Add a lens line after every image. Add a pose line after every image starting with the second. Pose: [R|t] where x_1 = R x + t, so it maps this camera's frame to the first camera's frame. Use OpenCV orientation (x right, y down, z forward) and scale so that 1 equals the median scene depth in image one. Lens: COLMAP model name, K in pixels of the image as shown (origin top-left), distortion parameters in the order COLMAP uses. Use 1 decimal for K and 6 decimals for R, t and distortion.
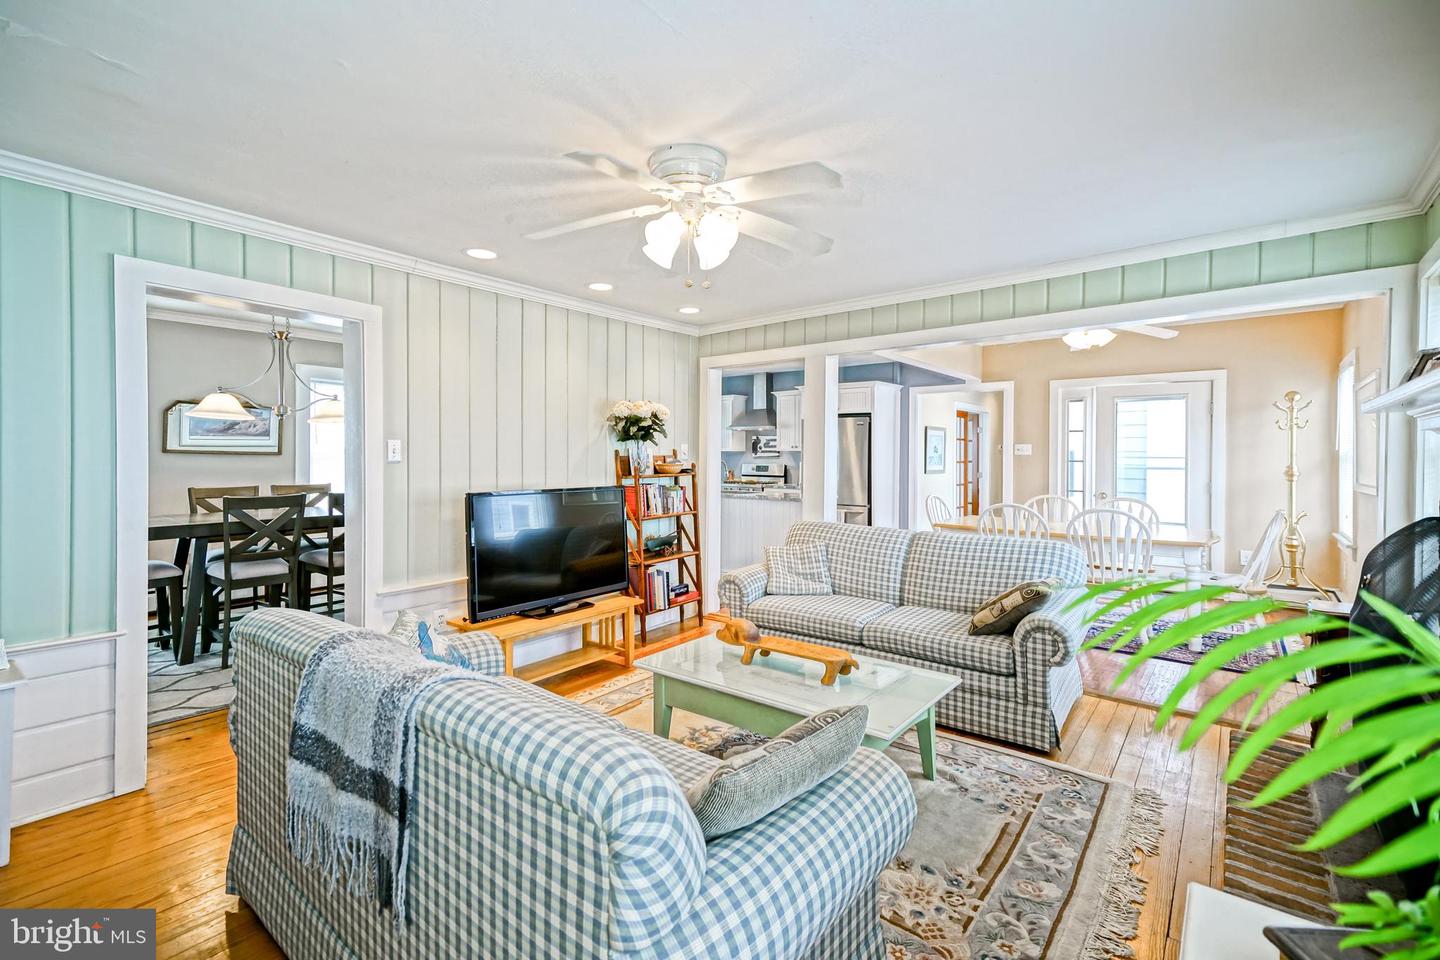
lens RADIAL K [[644.6, 0, 711.8], [0, 644.6, 460.7], [0, 0, 1]] dist [0.042439, -0.006082]
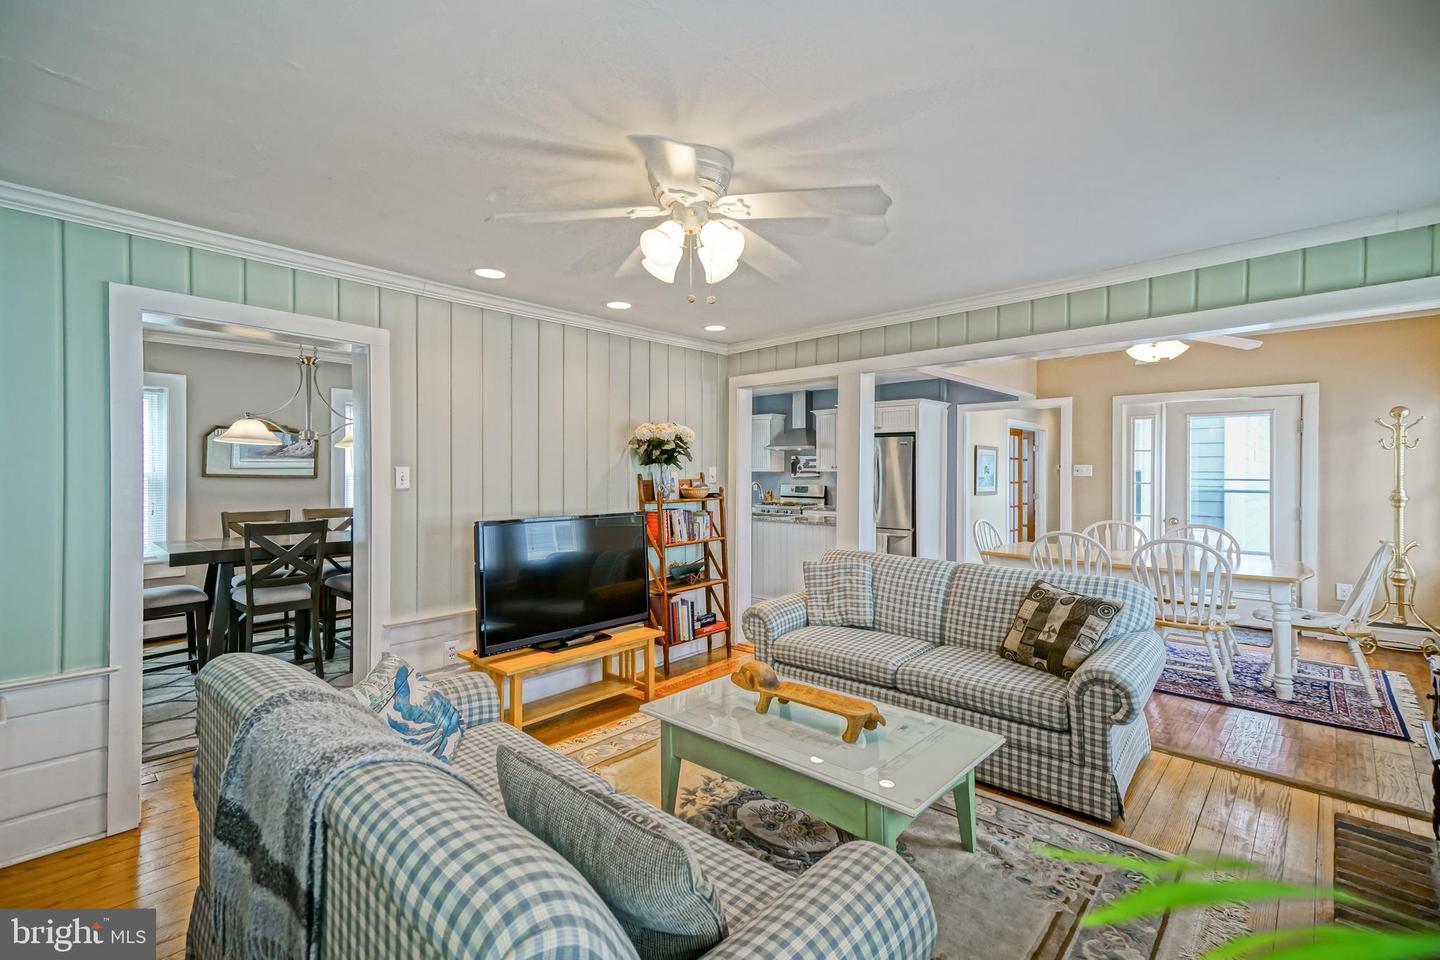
lens RADIAL K [[644.6, 0, 706.6], [0, 644.6, 474.4], [0, 0, 1]] dist [0.042439, -0.006082]
pose [[0.996893, 0.000118, -0.078764, 0.037374], [-0.000610, 0.999980, -0.006221, -0.013513], [0.078762, 0.006249, 0.996874, 0.060960]]
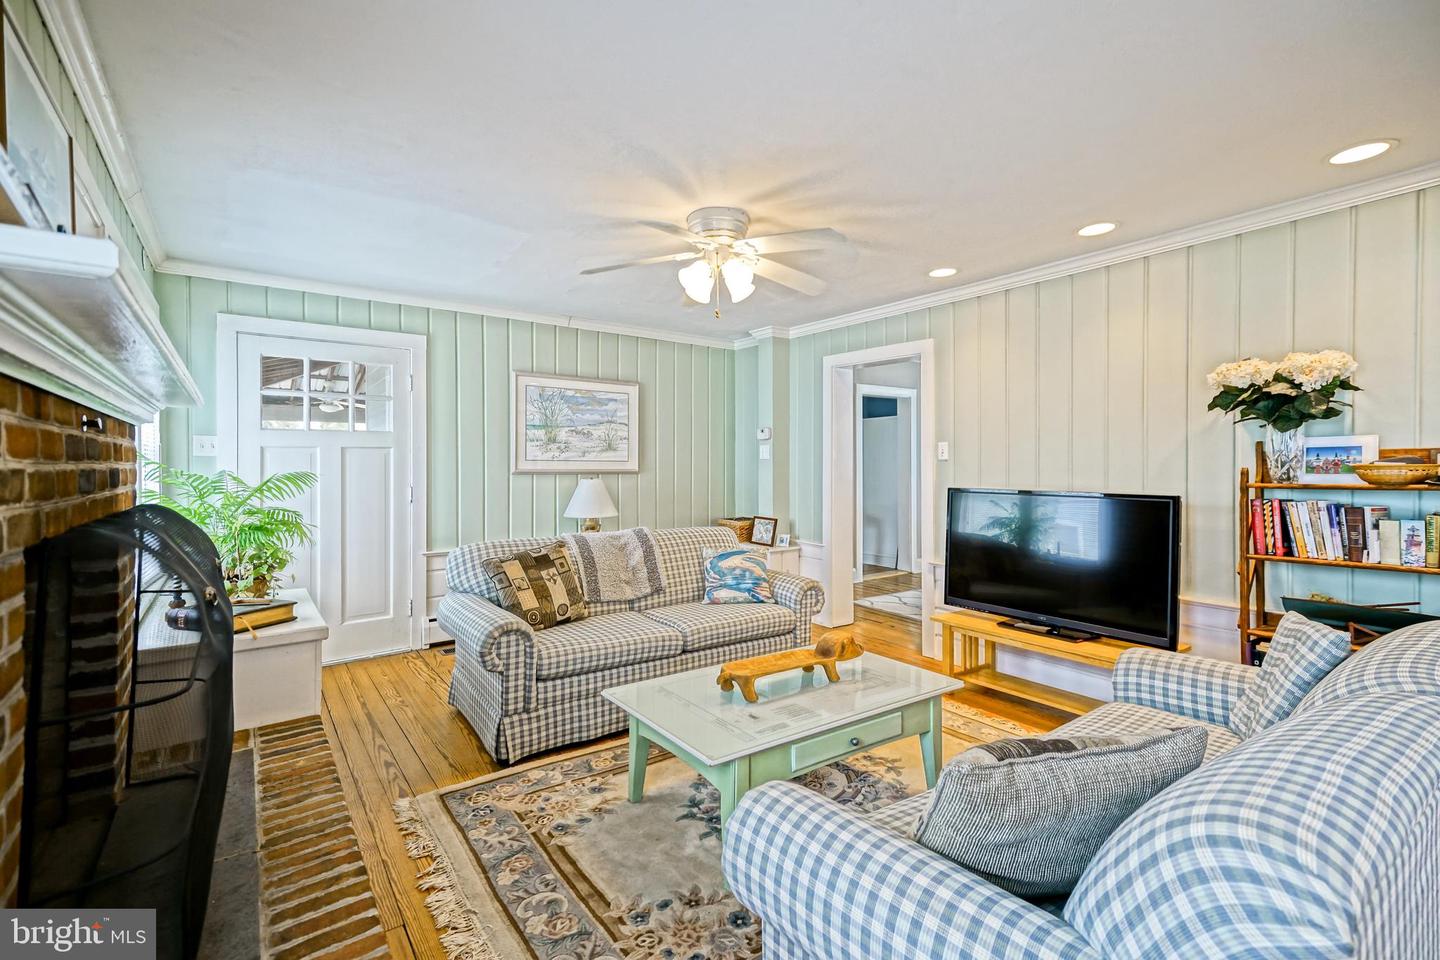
lens RADIAL K [[644.6, 0, 726.2], [0, 644.6, 465.4], [0, 0, 1]] dist [0.042439, -0.006082]
pose [[-0.247828, 0.005681, -0.968787, 0.792643], [-0.005376, 0.999959, 0.007239, 0.005803], [0.968789, 0.007002, -0.247788, 0.889609]]
